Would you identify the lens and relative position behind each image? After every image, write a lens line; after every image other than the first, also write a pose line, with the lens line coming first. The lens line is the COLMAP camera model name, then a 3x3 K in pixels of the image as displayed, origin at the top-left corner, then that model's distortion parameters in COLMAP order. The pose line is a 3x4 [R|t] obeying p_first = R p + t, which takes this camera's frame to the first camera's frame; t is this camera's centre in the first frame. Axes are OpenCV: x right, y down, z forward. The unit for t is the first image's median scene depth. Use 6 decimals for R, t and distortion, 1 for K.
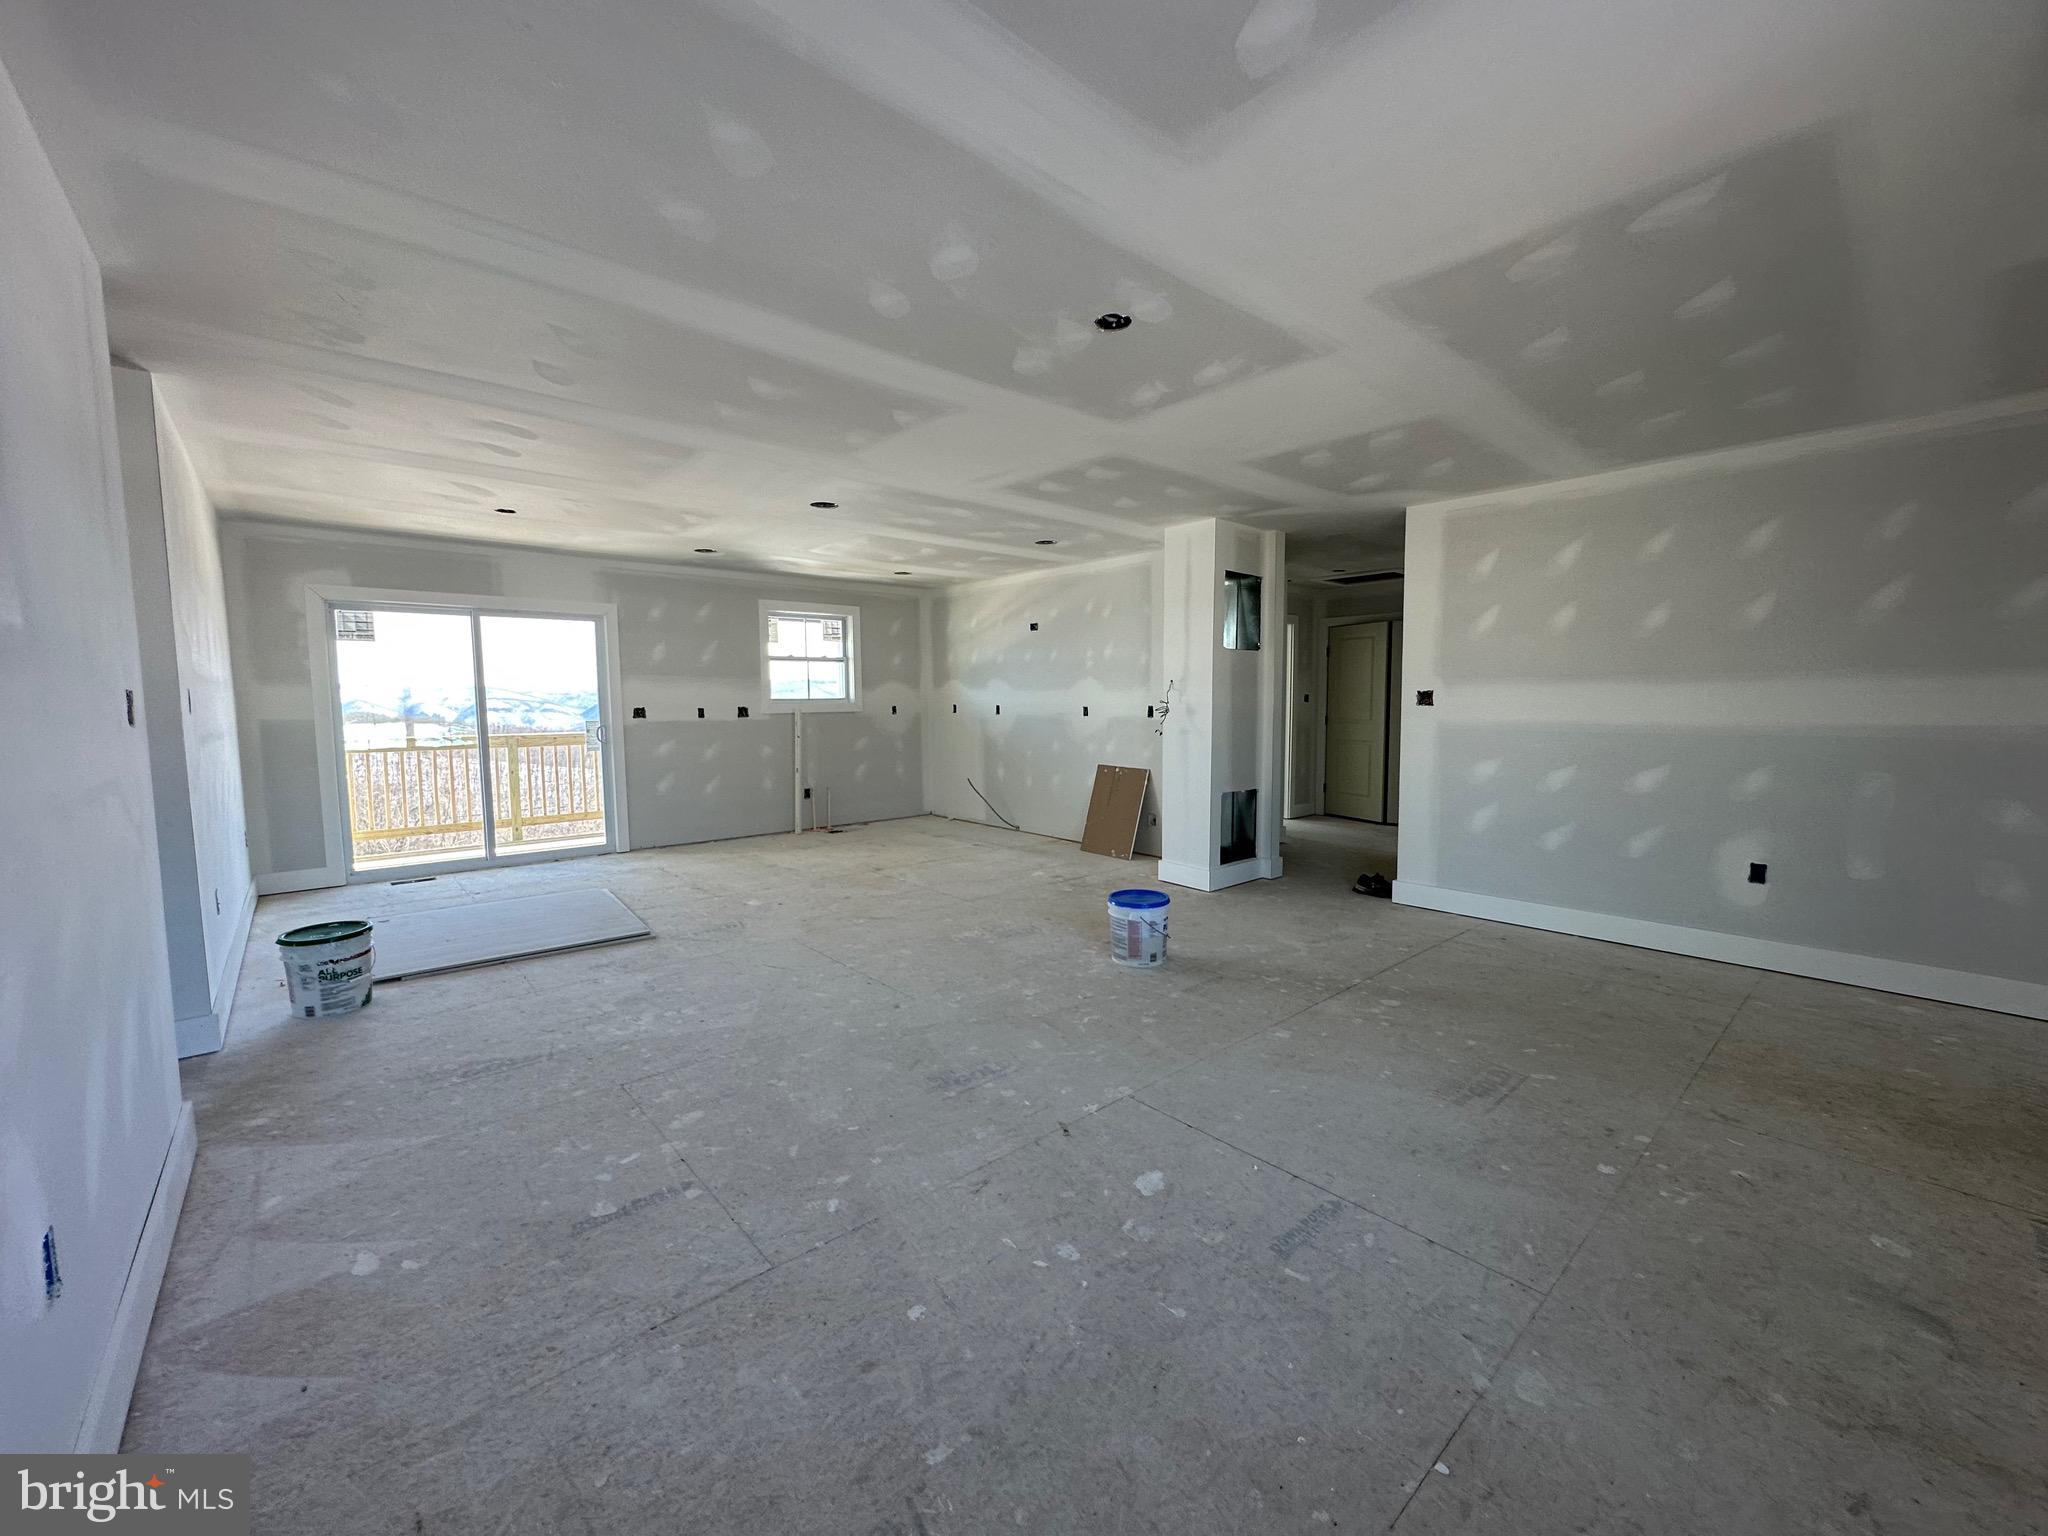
lens RADIAL K [[816.2, 0, 1024.3], [0, 816.2, 767.1], [0, 0, 1]] dist [-0.004413, 0.000922]
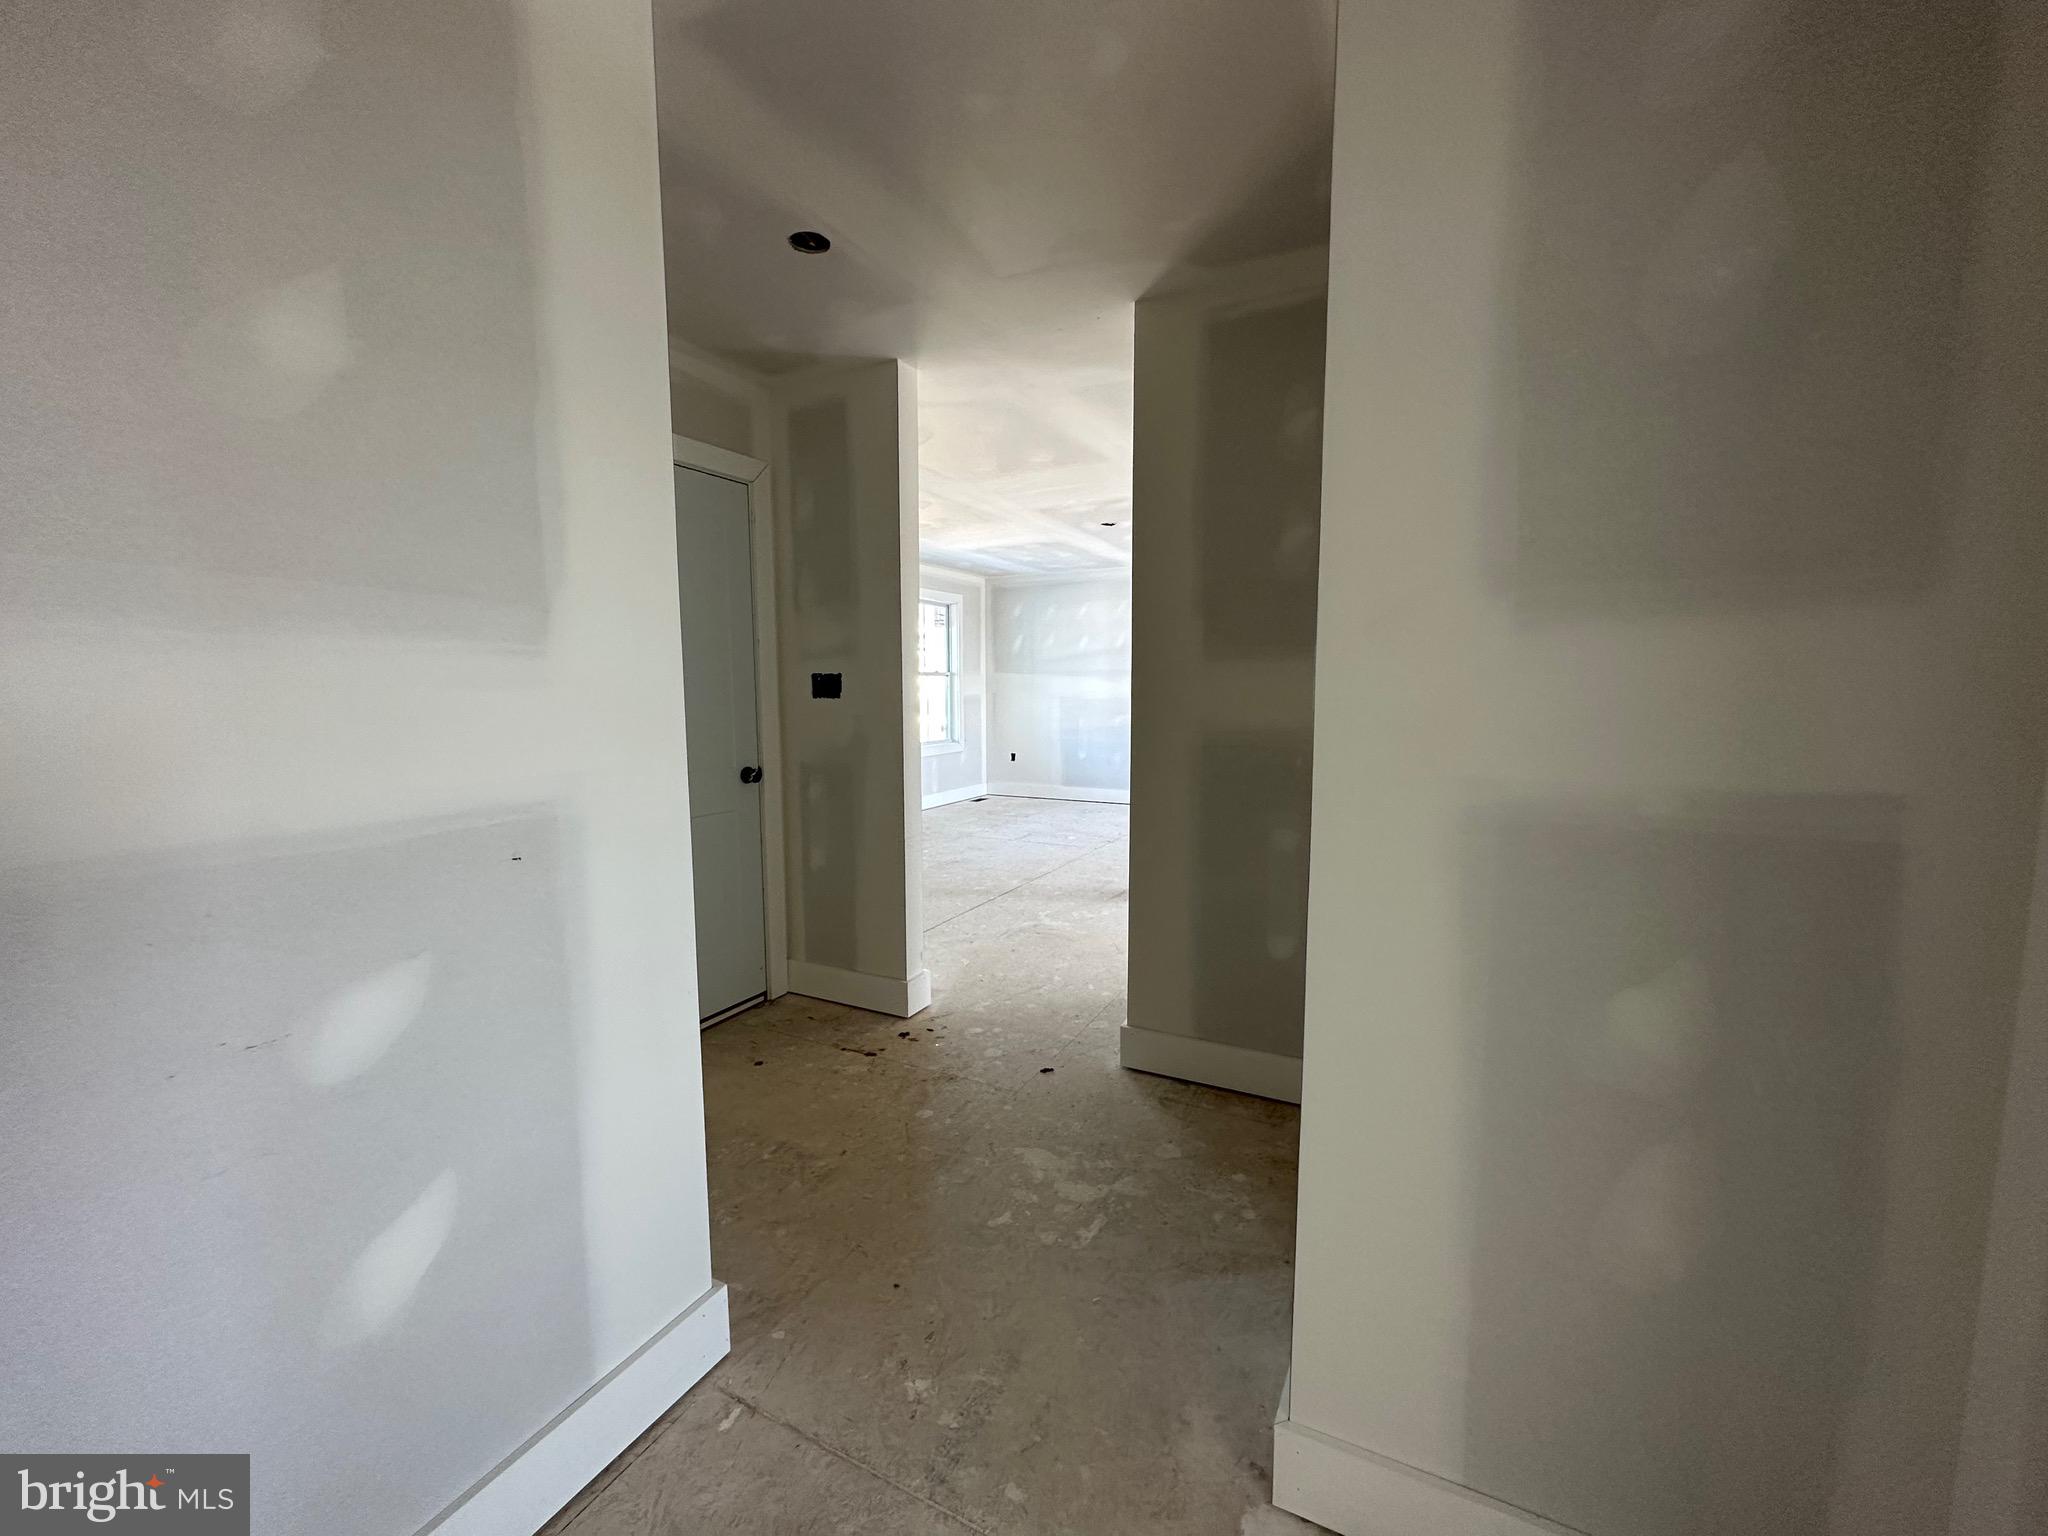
lens RADIAL K [[816.2, 0, 1039.1], [0, 816.2, 761.6], [0, 0, 1]] dist [-0.004413, 0.000922]
pose [[-0.925534, 0.045195, -0.375957, 0.685319], [-0.023352, 0.984150, 0.175796, -0.152532], [0.377943, 0.171485, -0.909809, 1.793631]]
